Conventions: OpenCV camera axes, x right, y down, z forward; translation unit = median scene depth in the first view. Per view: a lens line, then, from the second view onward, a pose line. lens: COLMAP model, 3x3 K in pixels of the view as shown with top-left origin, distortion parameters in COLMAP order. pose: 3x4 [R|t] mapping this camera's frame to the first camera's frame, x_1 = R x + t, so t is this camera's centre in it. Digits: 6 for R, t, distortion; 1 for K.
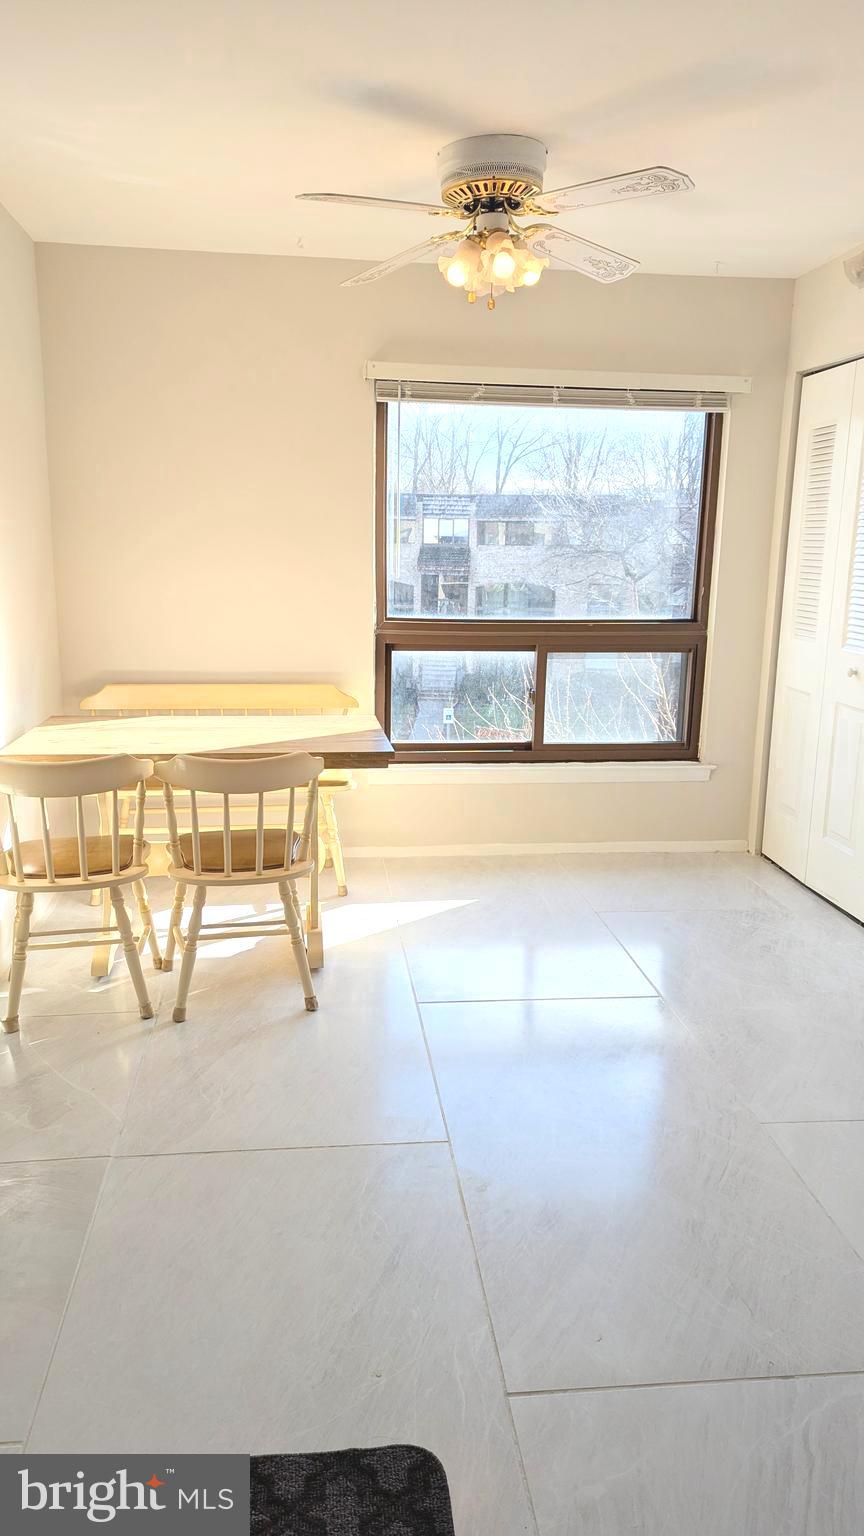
lens RADIAL K [[1096.8, 0, 436.3], [0, 1096.8, 769.3], [0, 0, 1]] dist [0.072171, -0.063031]
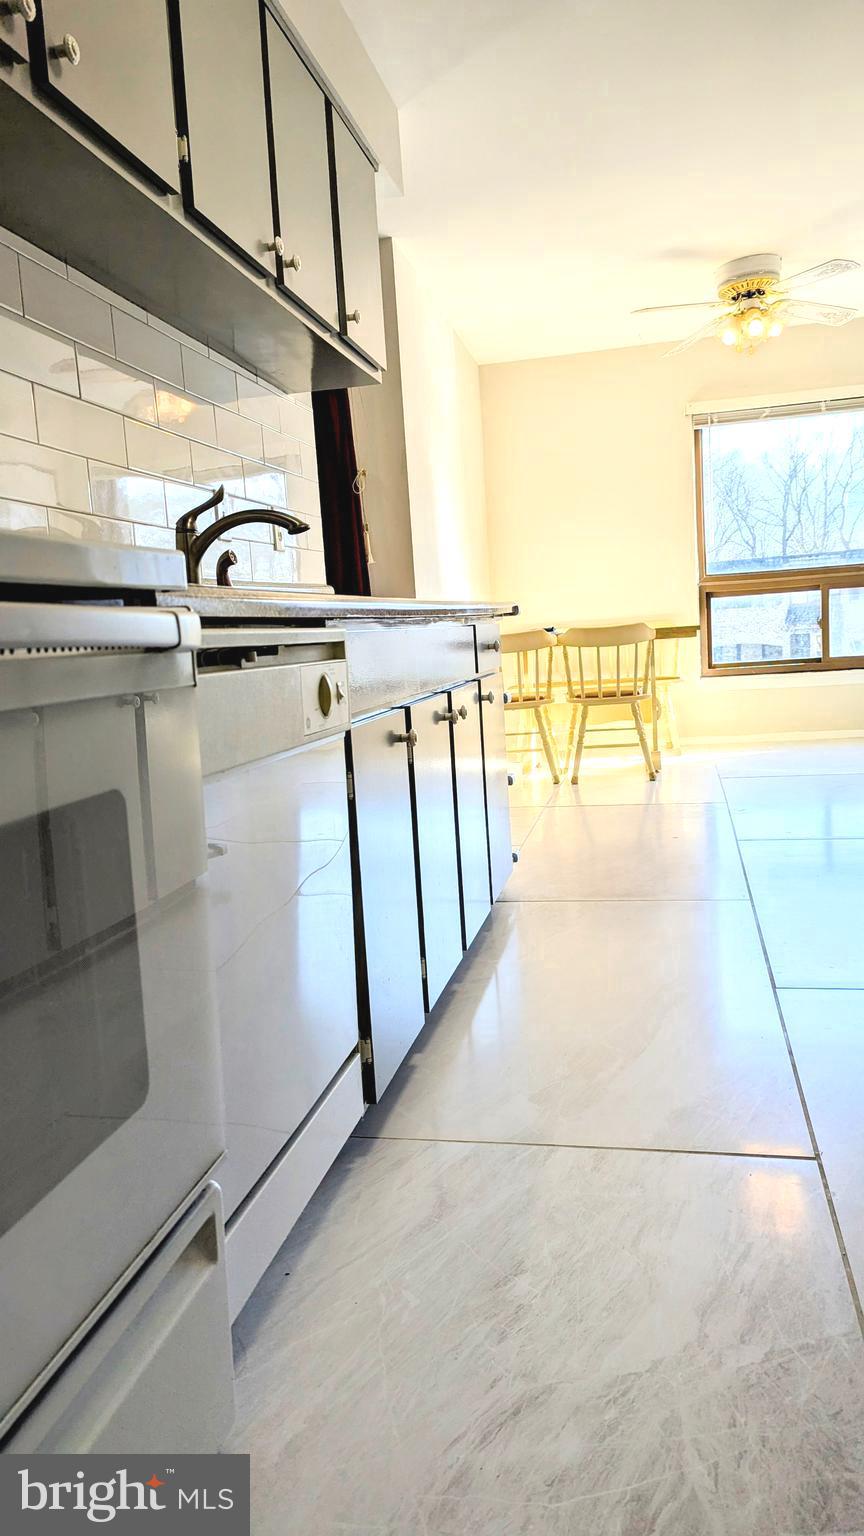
lens RADIAL K [[1096.8, 0, 424.7], [0, 1096.8, 761.5], [0, 0, 1]] dist [0.072171, -0.063031]
pose [[0.940756, -0.039297, -0.336799, 0.089262], [0.010948, 0.996264, -0.085662, 0.237580], [0.338907, 0.076900, 0.937672, -0.488945]]
